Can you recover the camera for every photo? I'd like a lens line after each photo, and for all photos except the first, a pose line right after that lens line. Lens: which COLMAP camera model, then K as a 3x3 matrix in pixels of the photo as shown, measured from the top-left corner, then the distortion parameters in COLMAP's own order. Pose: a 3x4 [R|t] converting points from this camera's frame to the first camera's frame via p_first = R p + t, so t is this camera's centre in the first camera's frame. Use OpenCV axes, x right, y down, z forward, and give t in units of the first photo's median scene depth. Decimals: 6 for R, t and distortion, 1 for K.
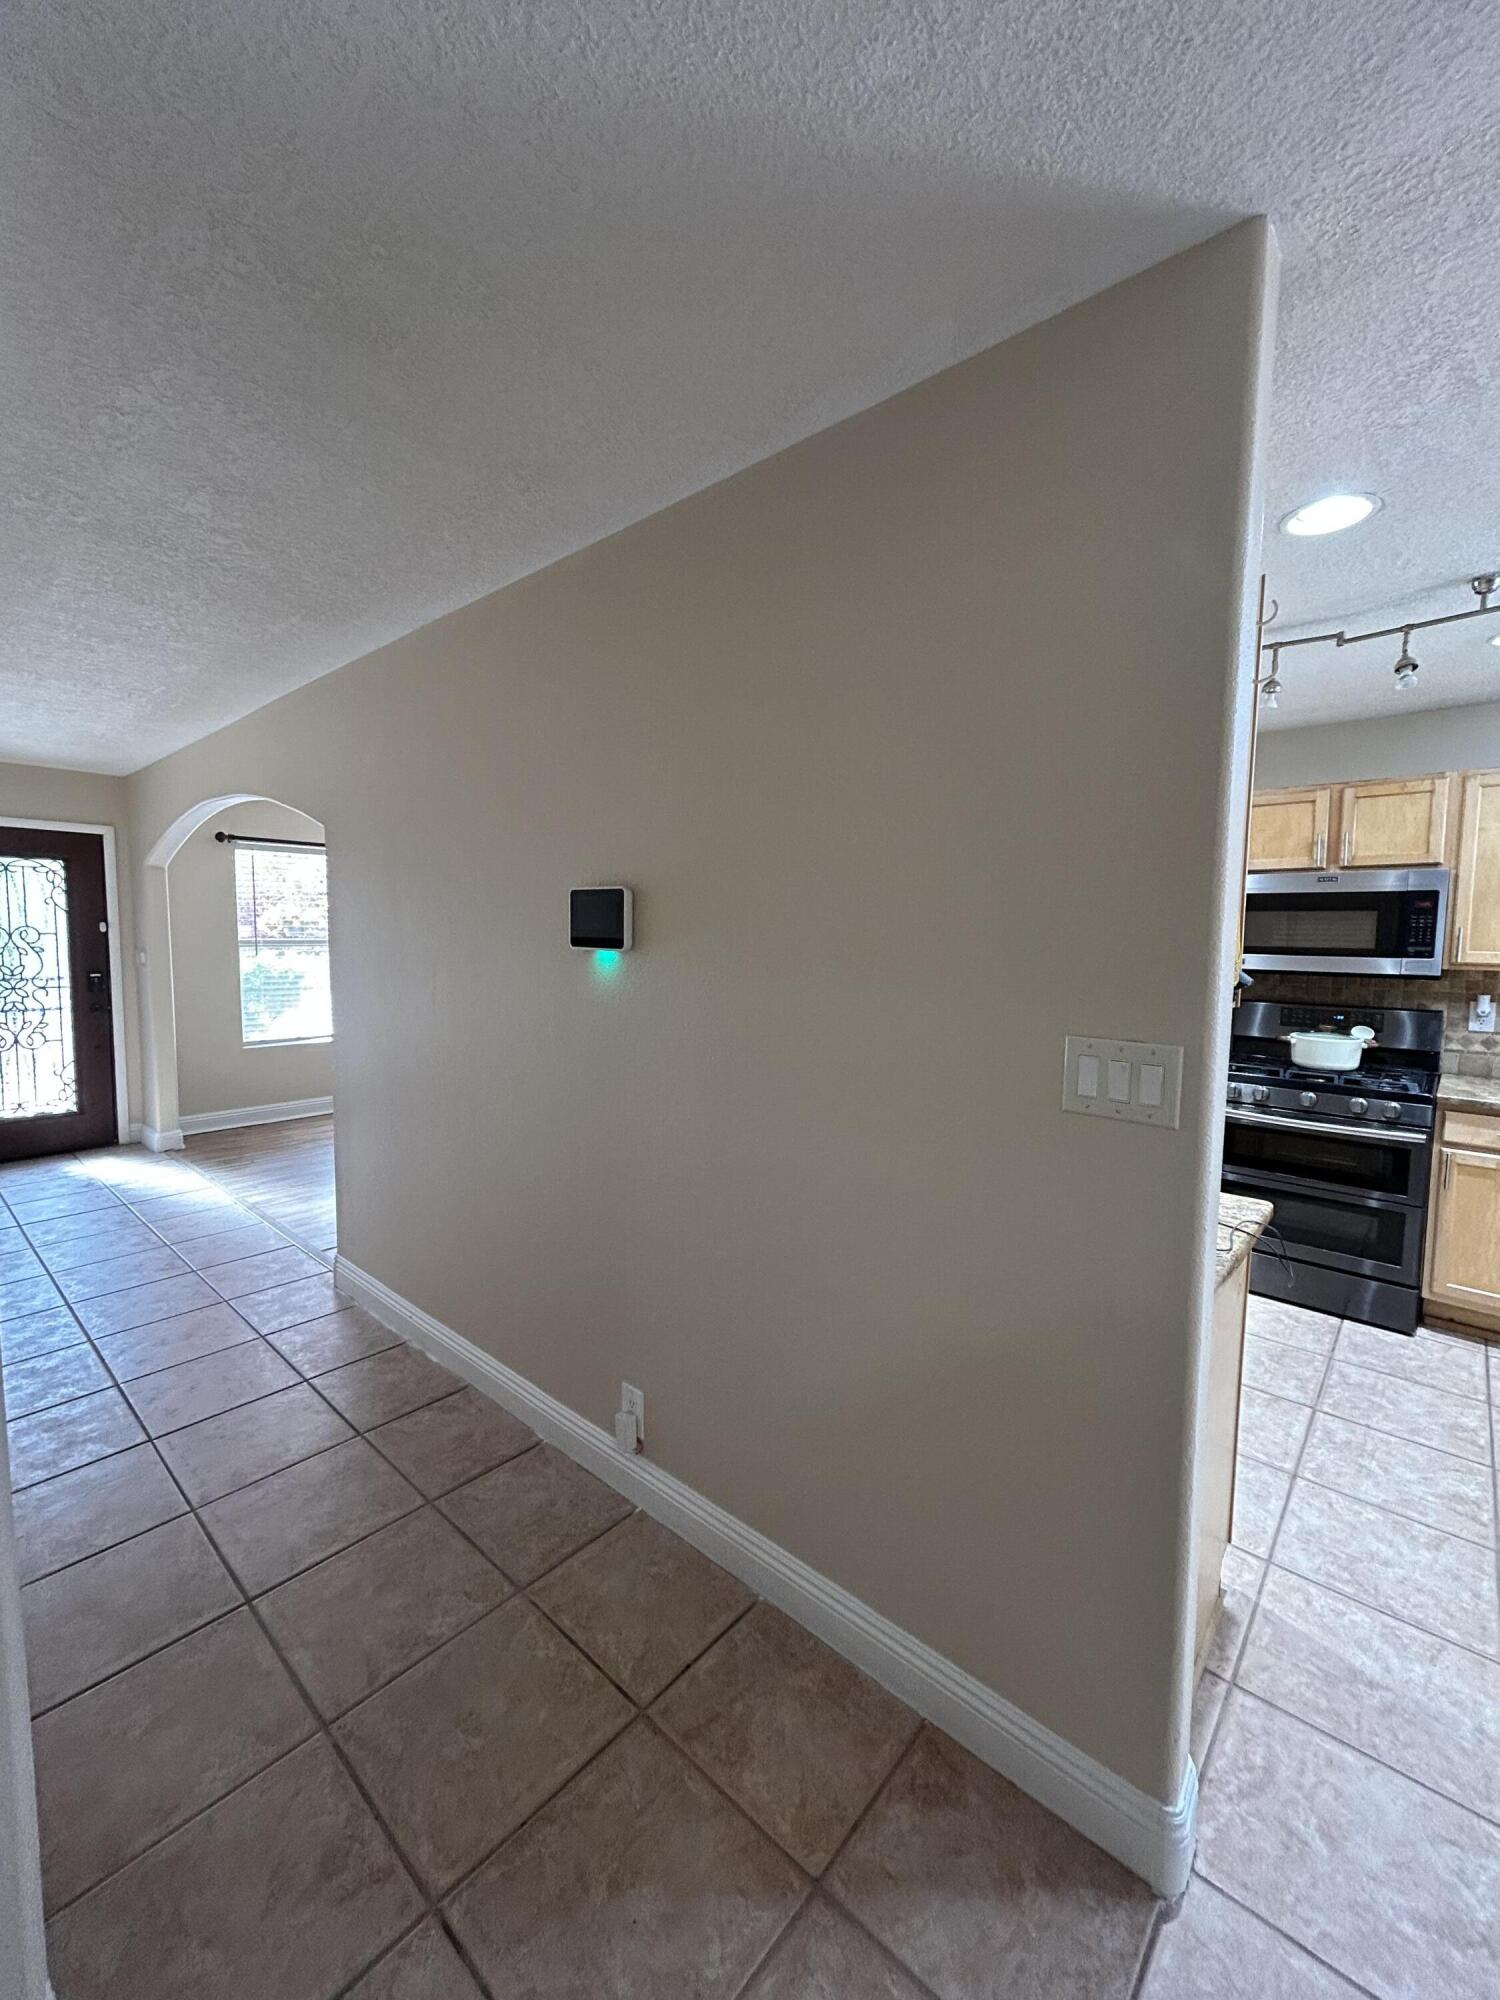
lens RADIAL K [[805.4, 0, 750.0], [0, 805.4, 1000.0], [0, 0, 1]] dist [0.001661, 0.000247]
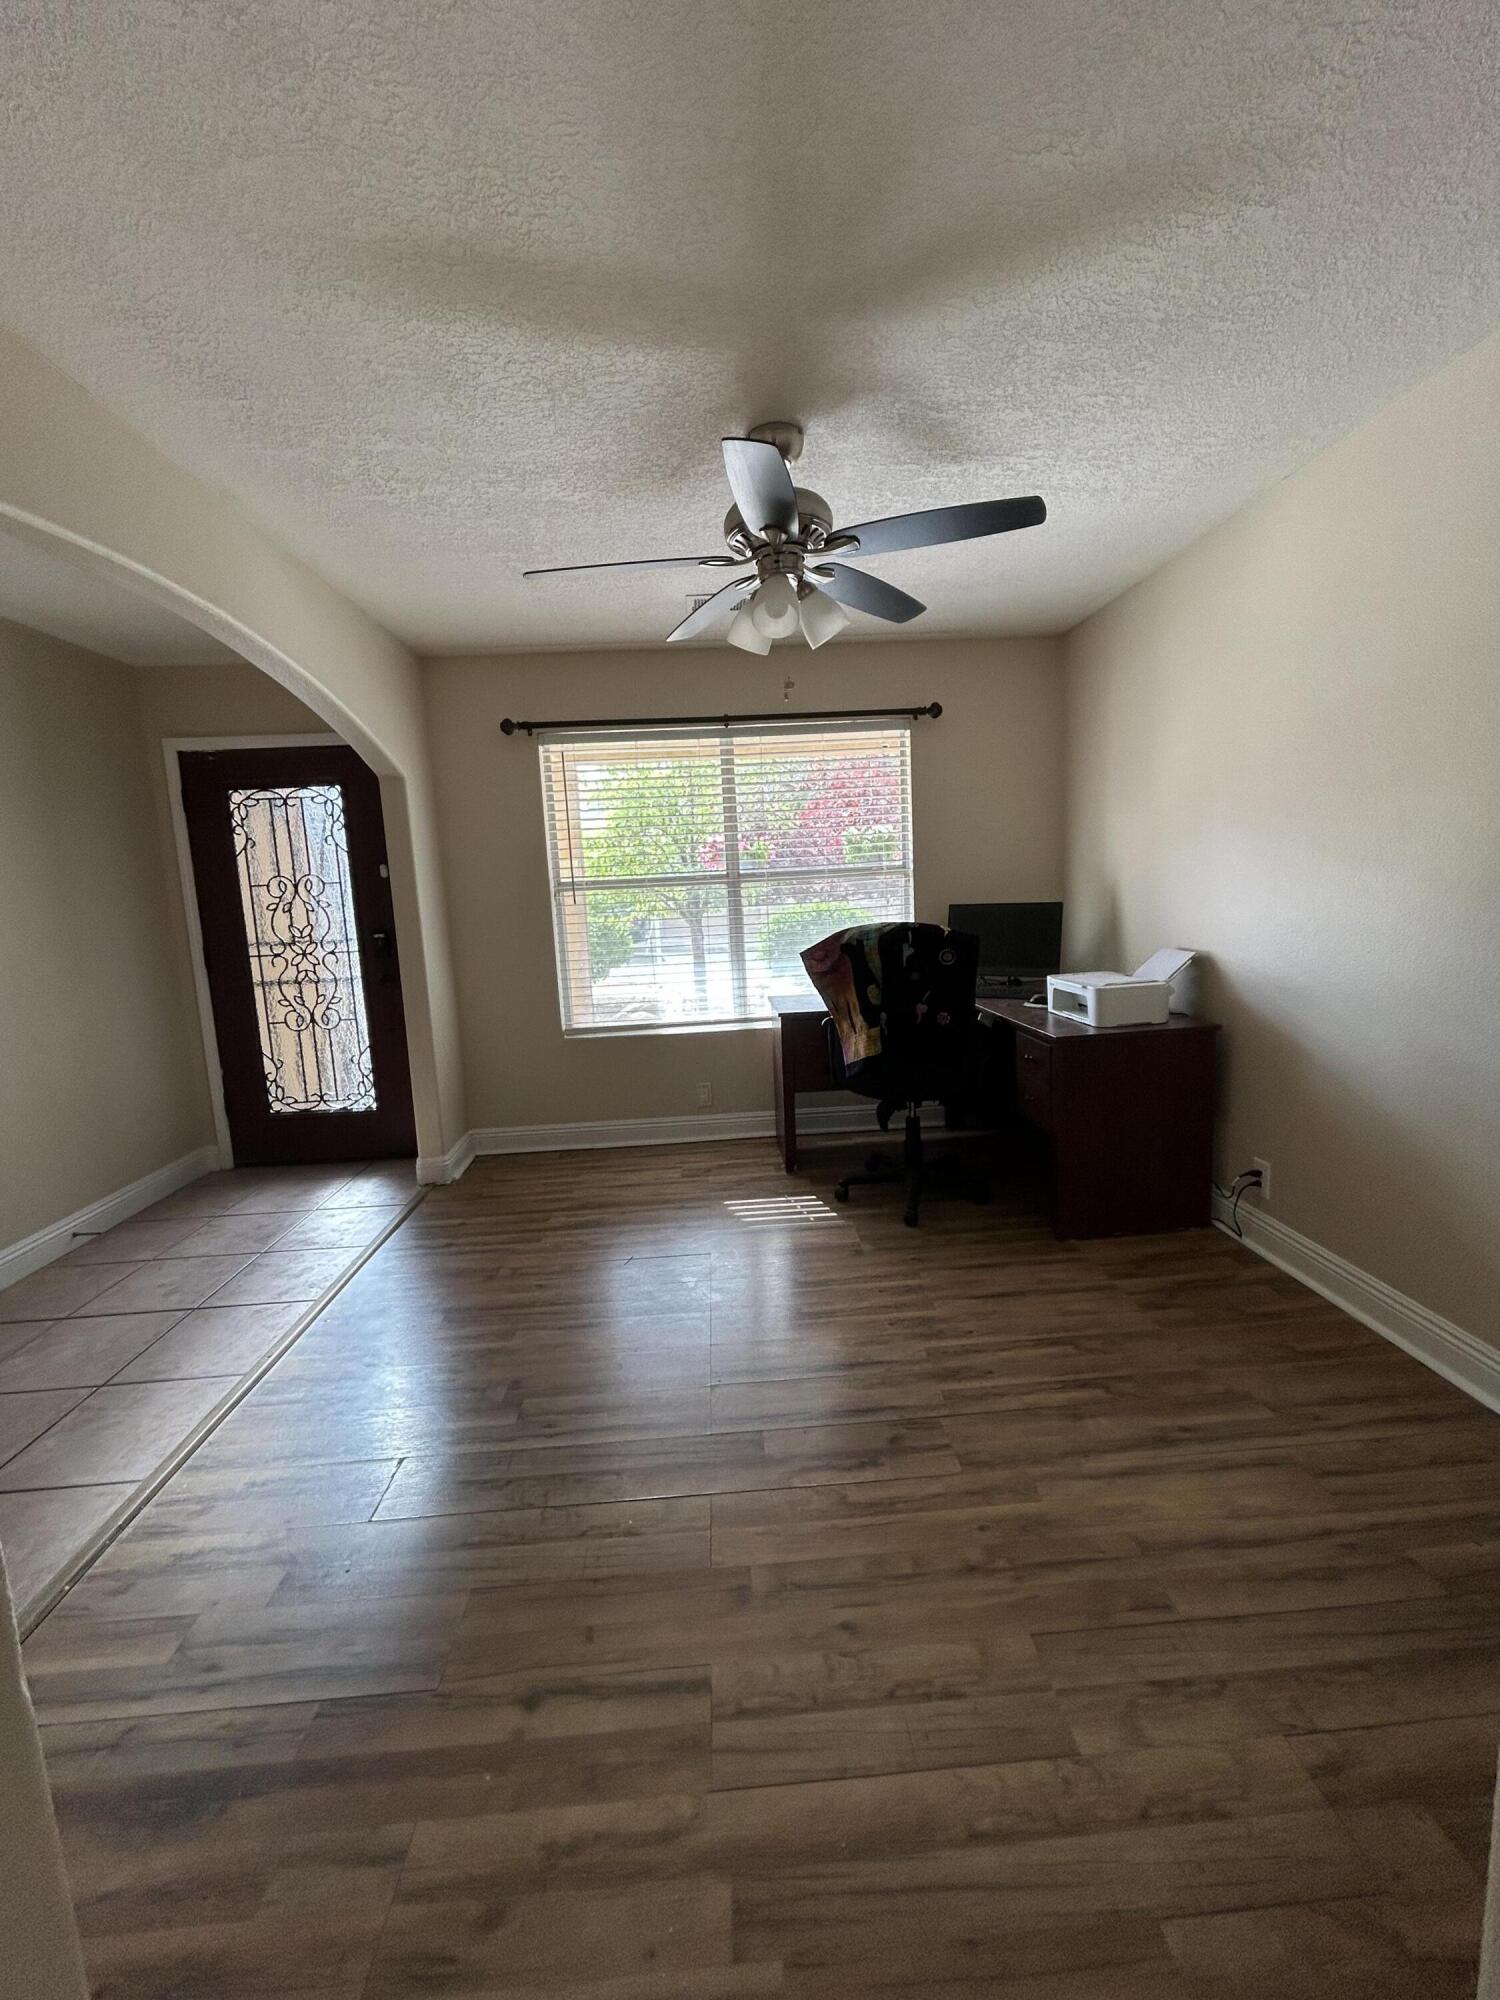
lens RADIAL K [[803.5, 0, 756.6], [0, 803.5, 996.0], [0, 0, 1]] dist [0.000747, 0.000319]
pose [[0.700017, 0.058851, -0.711697, -0.026842], [-0.004586, 0.996948, 0.077928, -0.036011], [0.714111, -0.051288, 0.698151, 0.743727]]
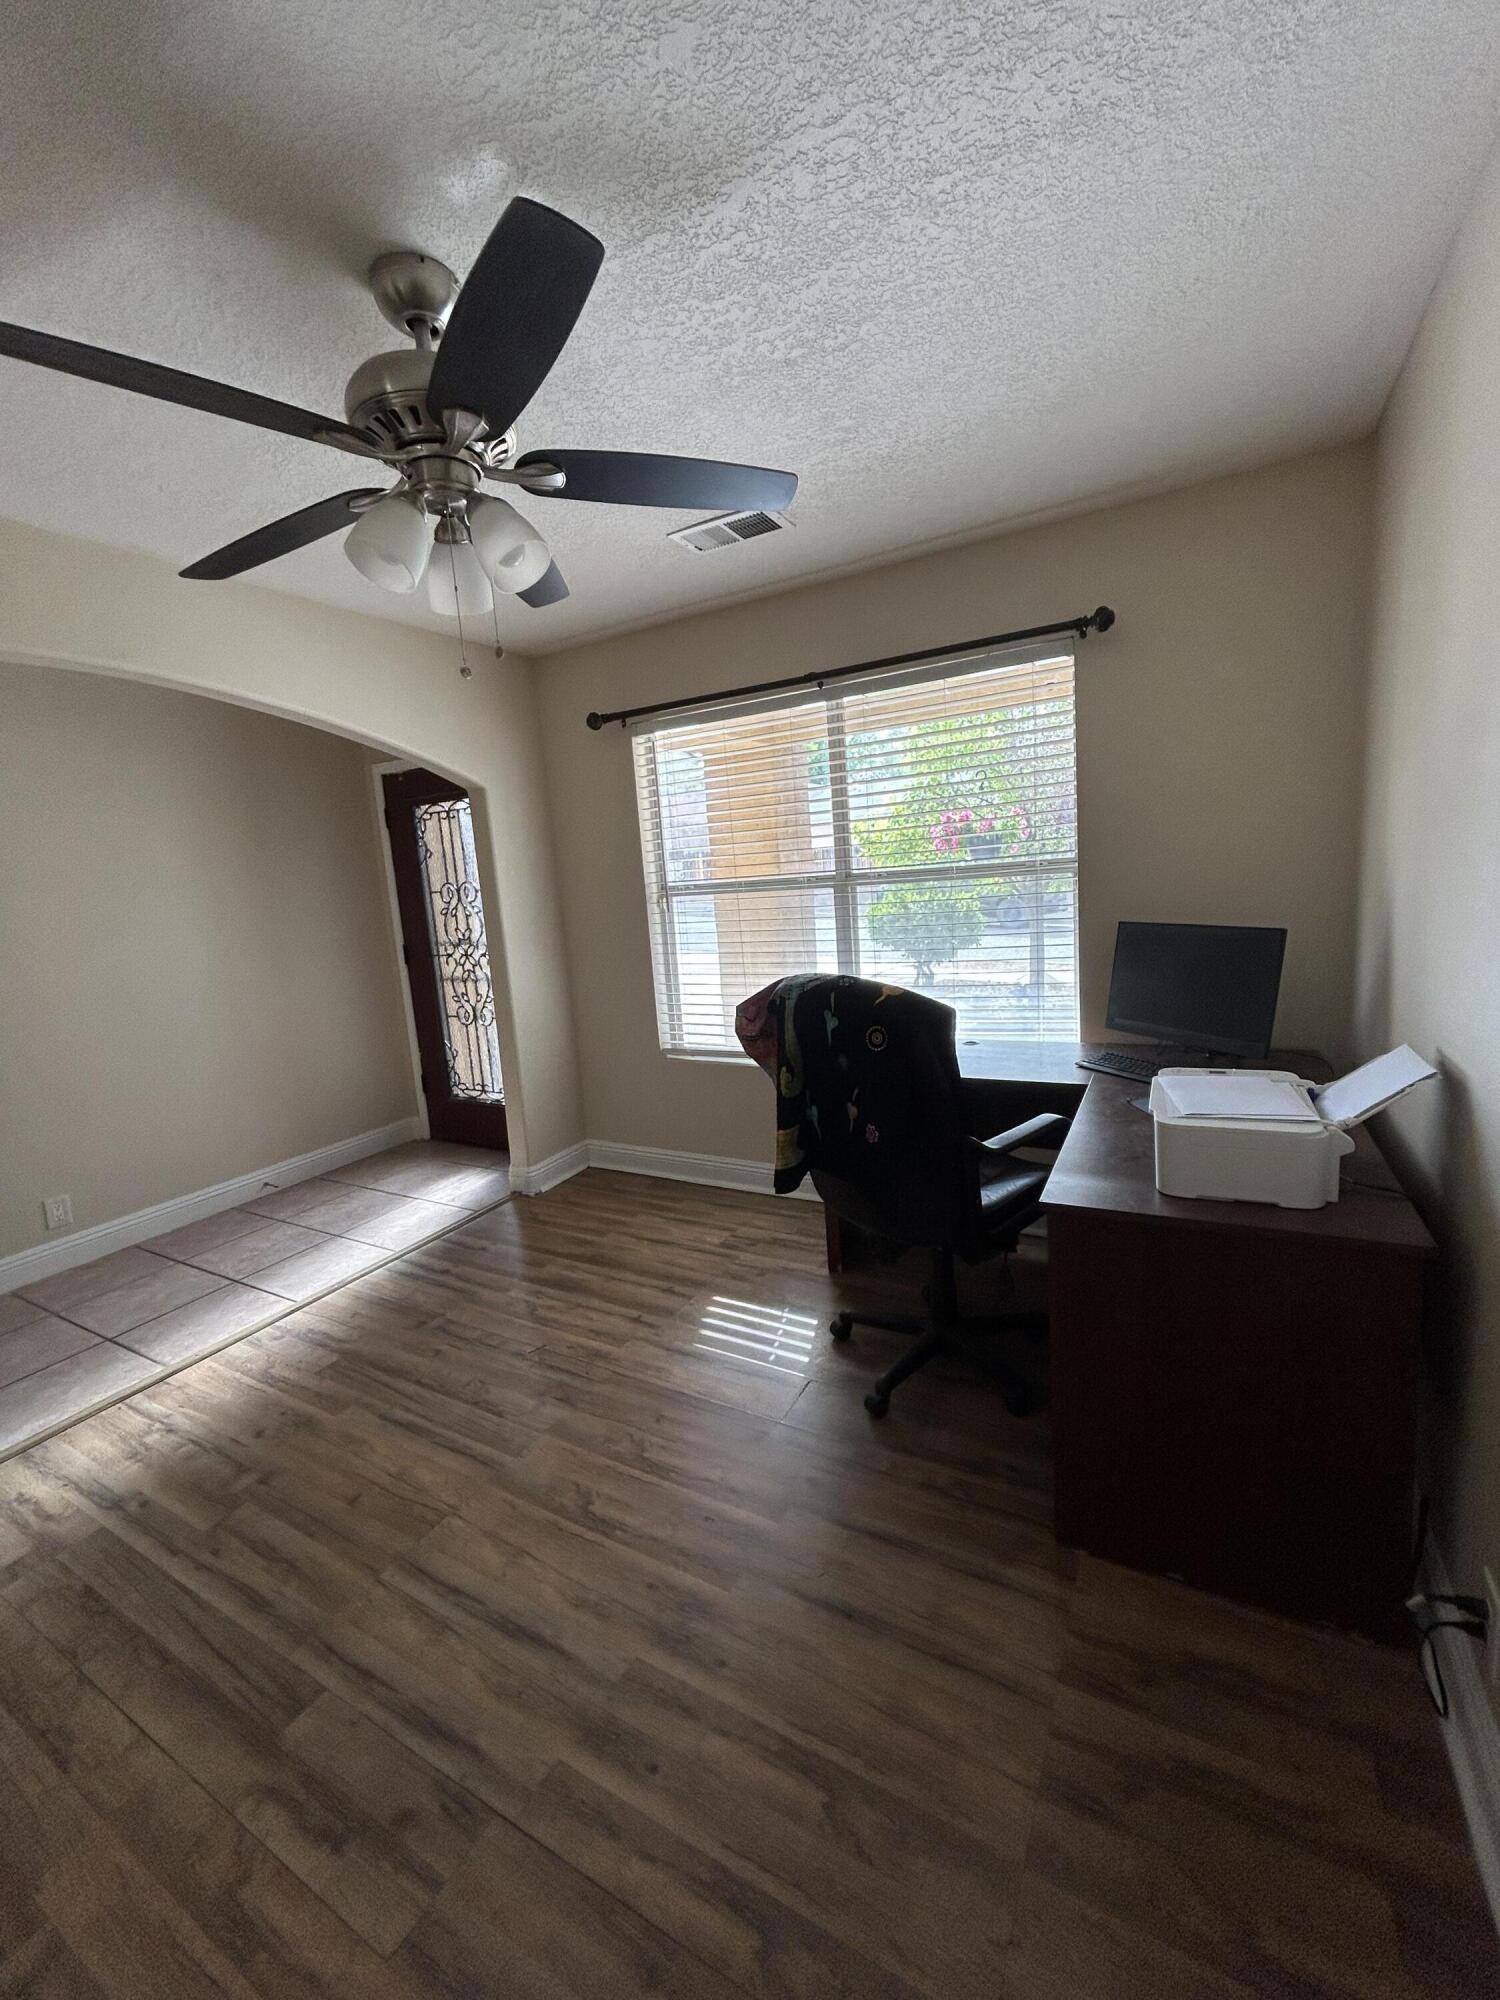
lens RADIAL K [[805.4, 0, 750.0], [0, 805.4, 1000.0], [0, 0, 1]] dist [0.001661, 0.000247]
pose [[0.206613, 0.131316, -0.969571, -0.008301], [-0.006316, 0.991111, 0.132888, -0.081263], [0.978402, -0.021332, 0.205606, 1.092789]]
